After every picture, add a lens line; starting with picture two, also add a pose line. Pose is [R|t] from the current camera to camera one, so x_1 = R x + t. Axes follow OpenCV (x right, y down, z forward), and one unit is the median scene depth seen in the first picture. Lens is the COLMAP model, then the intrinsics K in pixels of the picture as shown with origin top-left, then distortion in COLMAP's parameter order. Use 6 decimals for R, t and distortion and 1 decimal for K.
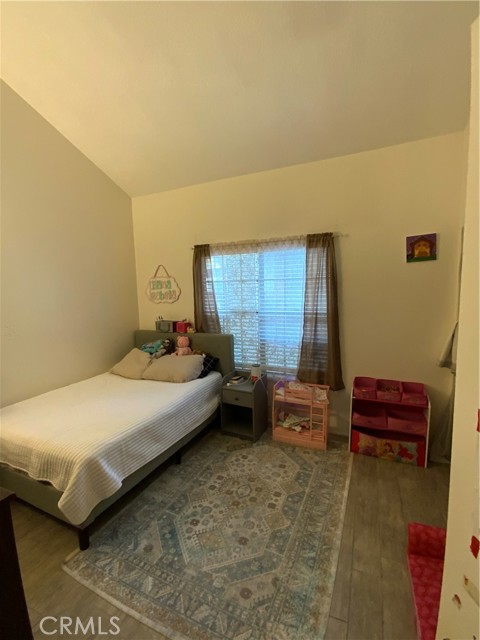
lens RADIAL K [[292.7, 0, 239.0], [0, 292.7, 320.2], [0, 0, 1]] dist [0.014465, -0.015298]
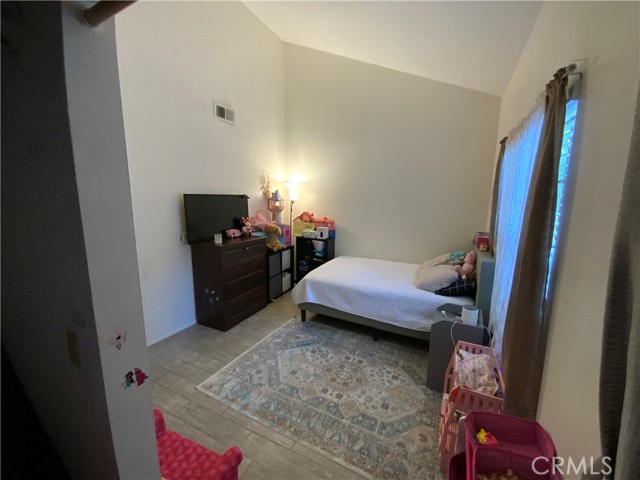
lens RADIAL K [[259.8, 0, 320.0], [0, 259.8, 240.0], [0, 0, 1]] dist [-0.004428, -0.002078]
pose [[-0.043298, 0.190978, -0.980639, 1.062266], [-0.123153, 0.973053, 0.194938, -0.133649], [0.991443, 0.129209, -0.018611, 1.002608]]
